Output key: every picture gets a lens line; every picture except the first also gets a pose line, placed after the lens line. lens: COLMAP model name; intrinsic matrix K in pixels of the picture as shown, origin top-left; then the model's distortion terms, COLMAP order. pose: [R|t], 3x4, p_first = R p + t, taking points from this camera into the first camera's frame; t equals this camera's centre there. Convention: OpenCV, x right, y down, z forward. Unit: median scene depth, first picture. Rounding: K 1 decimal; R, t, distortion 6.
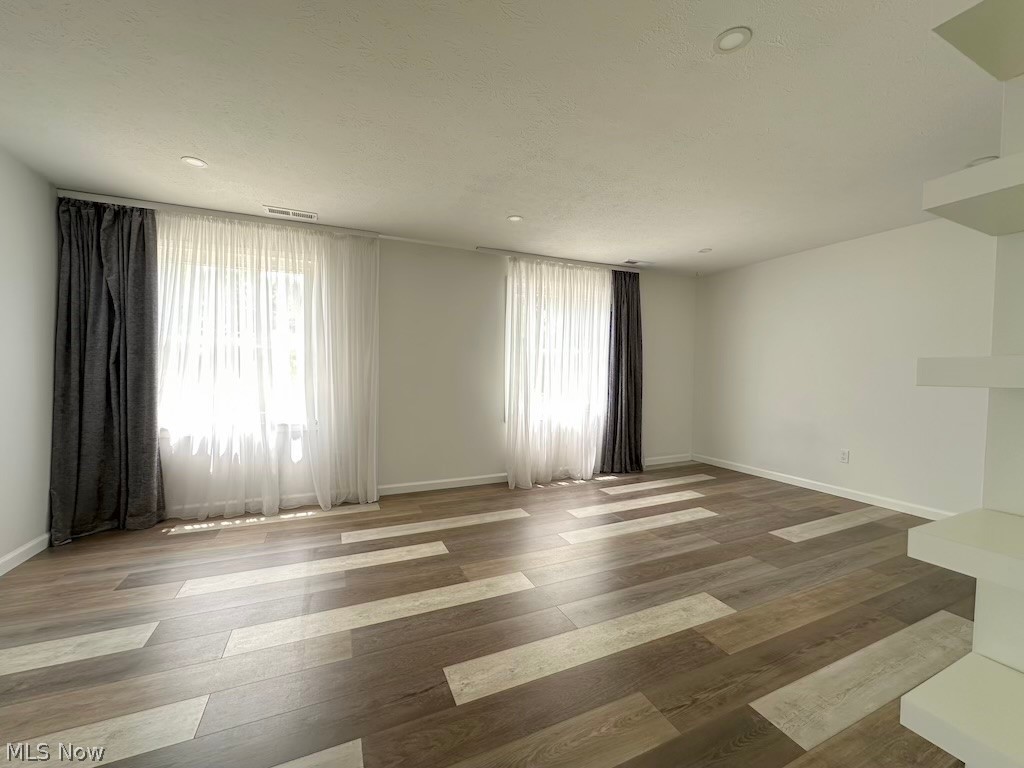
lens RADIAL K [[408.5, 0, 509.4], [0, 408.5, 386.1], [0, 0, 1]] dist [-0.005353, 0.001607]
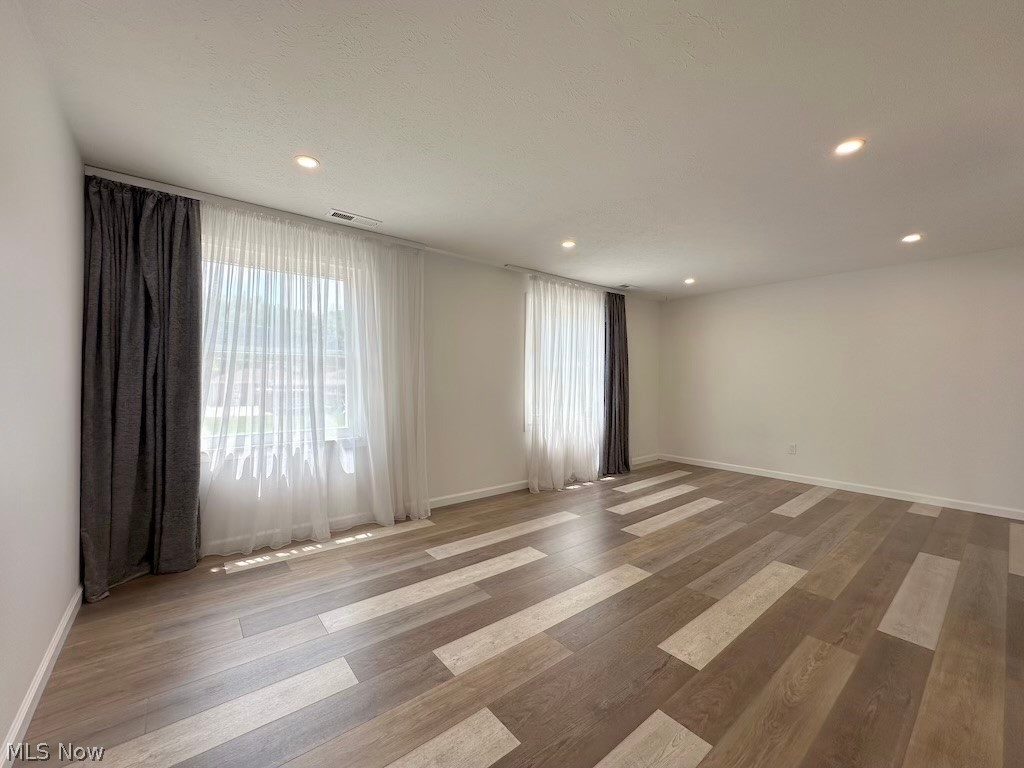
lens RADIAL K [[408.5, 0, 509.5], [0, 408.5, 387.8], [0, 0, 1]] dist [-0.005353, 0.001607]
pose [[0.965866, -0.007003, 0.258949, -0.438477], [0.011684, 0.999795, -0.016542, -0.009751], [-0.258780, 0.019003, 0.965749, -0.006022]]
